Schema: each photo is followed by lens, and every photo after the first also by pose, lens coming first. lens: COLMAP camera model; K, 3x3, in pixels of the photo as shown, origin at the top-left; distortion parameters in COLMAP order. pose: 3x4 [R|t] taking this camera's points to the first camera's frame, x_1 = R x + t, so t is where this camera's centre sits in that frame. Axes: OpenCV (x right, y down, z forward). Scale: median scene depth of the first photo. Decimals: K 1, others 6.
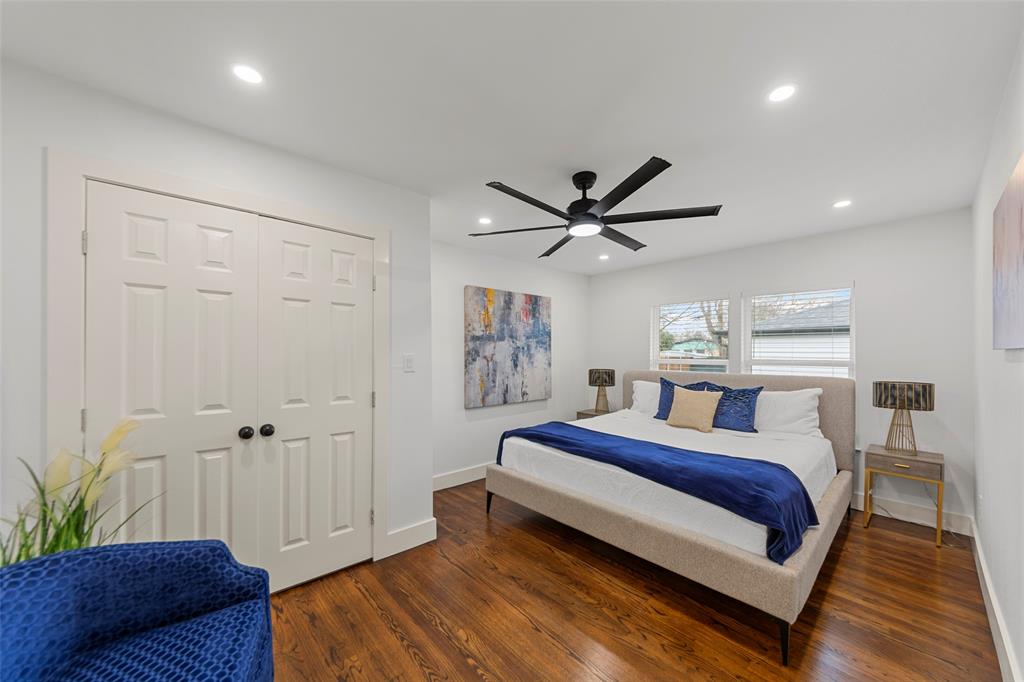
lens RADIAL K [[369.0, 0, 518.2], [0, 369.0, 351.9], [0, 0, 1]] dist [-0.000901, -0.000184]
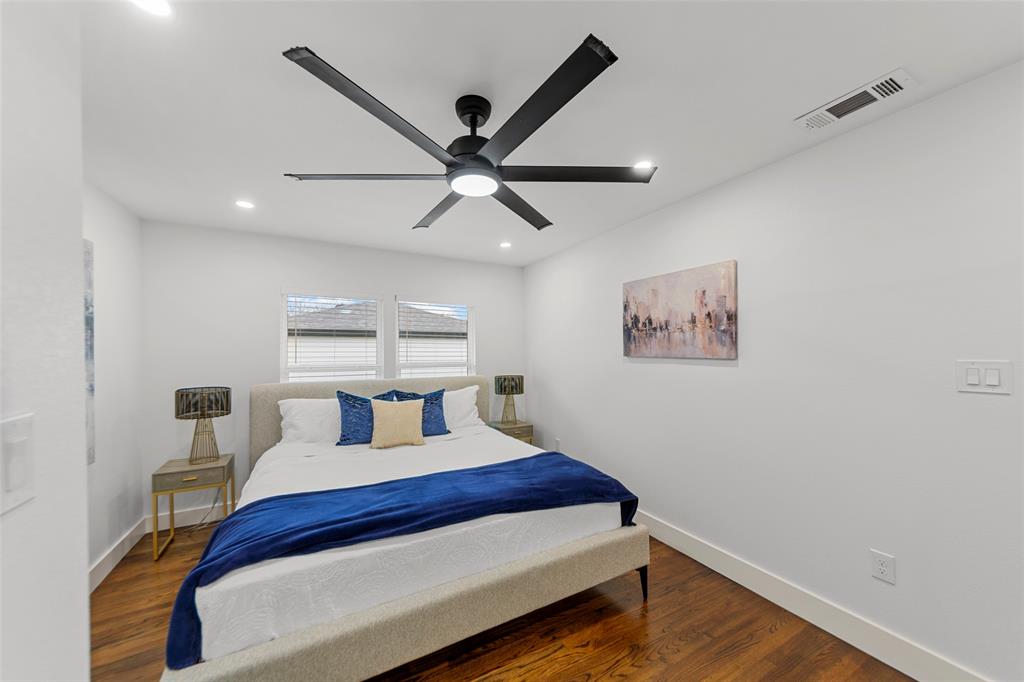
lens RADIAL K [[369.0, 0, 518.2], [0, 369.0, 351.9], [0, 0, 1]] dist [-0.000901, -0.000184]
pose [[0.234746, -0.002122, 0.972054, -0.261454], [0.002596, 0.999995, 0.001556, -0.010433], [-0.972053, 0.002159, 0.234750, 0.461013]]
